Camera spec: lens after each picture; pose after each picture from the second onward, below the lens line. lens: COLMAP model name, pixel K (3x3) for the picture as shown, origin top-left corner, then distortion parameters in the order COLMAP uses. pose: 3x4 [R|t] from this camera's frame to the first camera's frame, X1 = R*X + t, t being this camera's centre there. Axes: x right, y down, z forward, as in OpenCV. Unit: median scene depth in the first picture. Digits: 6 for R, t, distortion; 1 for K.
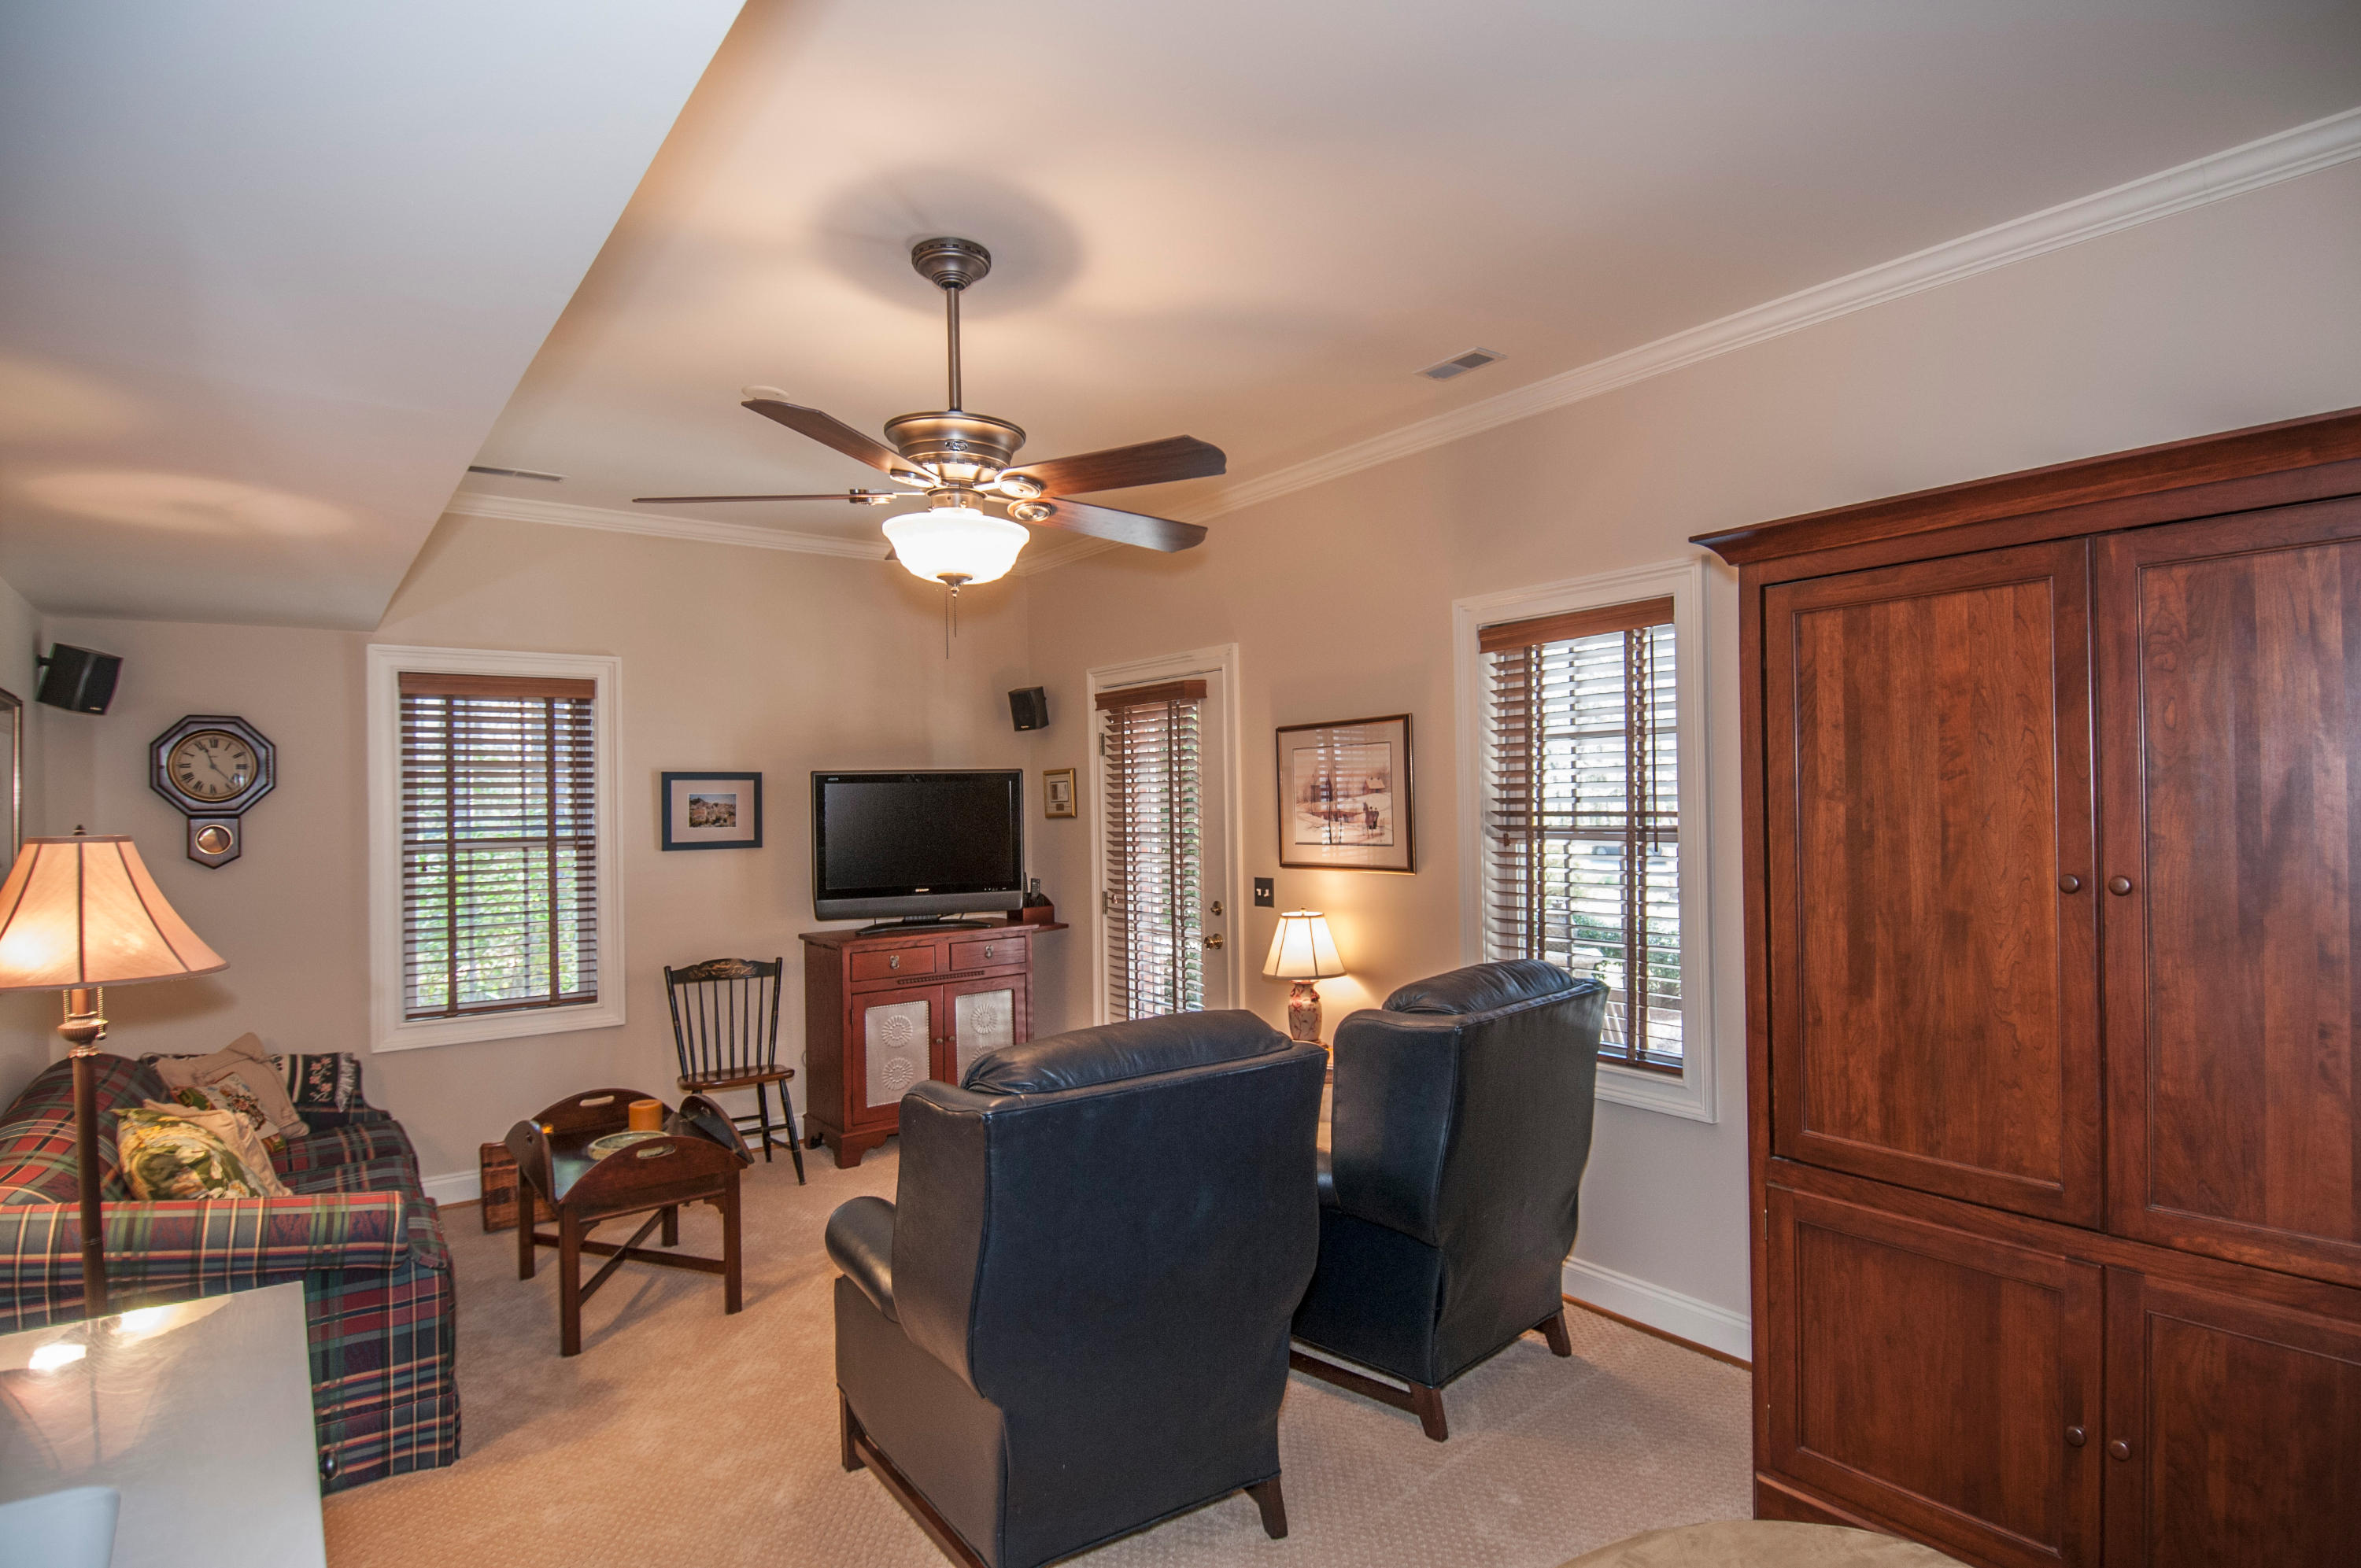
lens RADIAL K [[1211.2, 0, 1183.2], [0, 1211.2, 794.8], [0, 0, 1]] dist [0.005221, -0.013298]
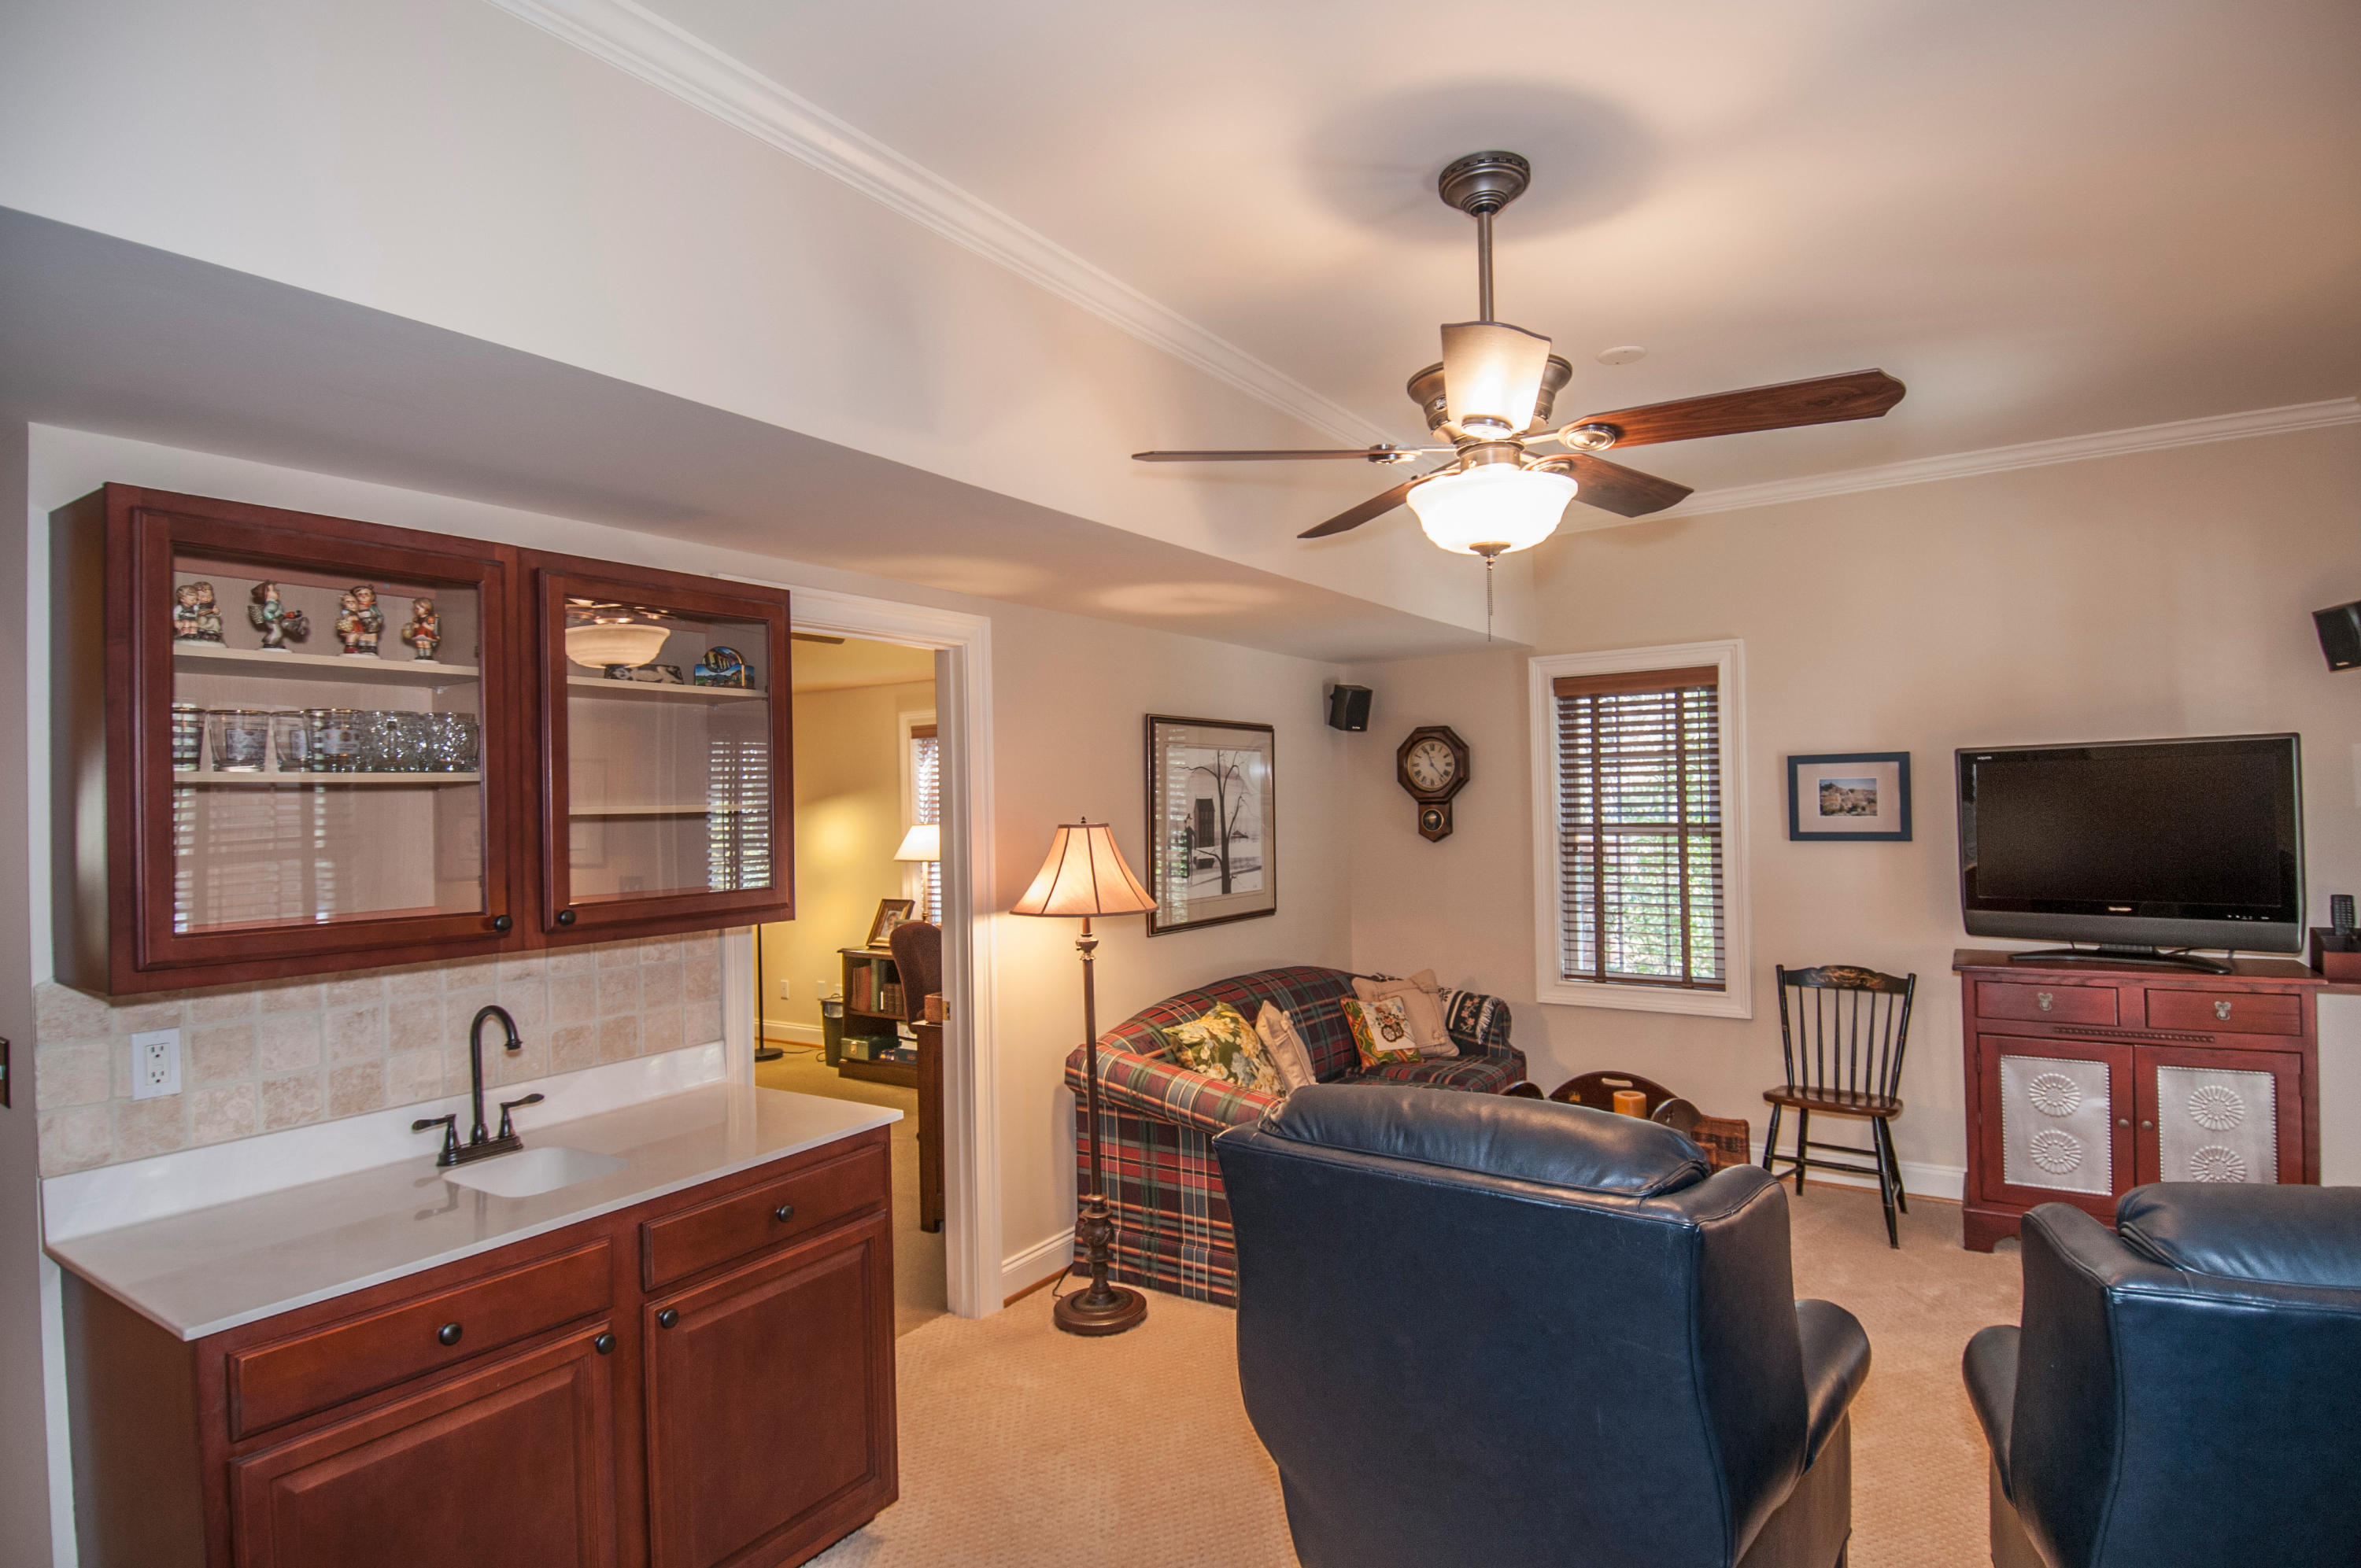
lens RADIAL K [[1211.2, 0, 1233.5], [0, 1211.2, 793.9], [0, 0, 1]] dist [0.005221, -0.013298]
pose [[0.327613, 0.004100, -0.944803, 0.324932], [0.021003, 0.999712, 0.011621, -0.010010], [0.944578, -0.023651, 0.327433, 0.305977]]
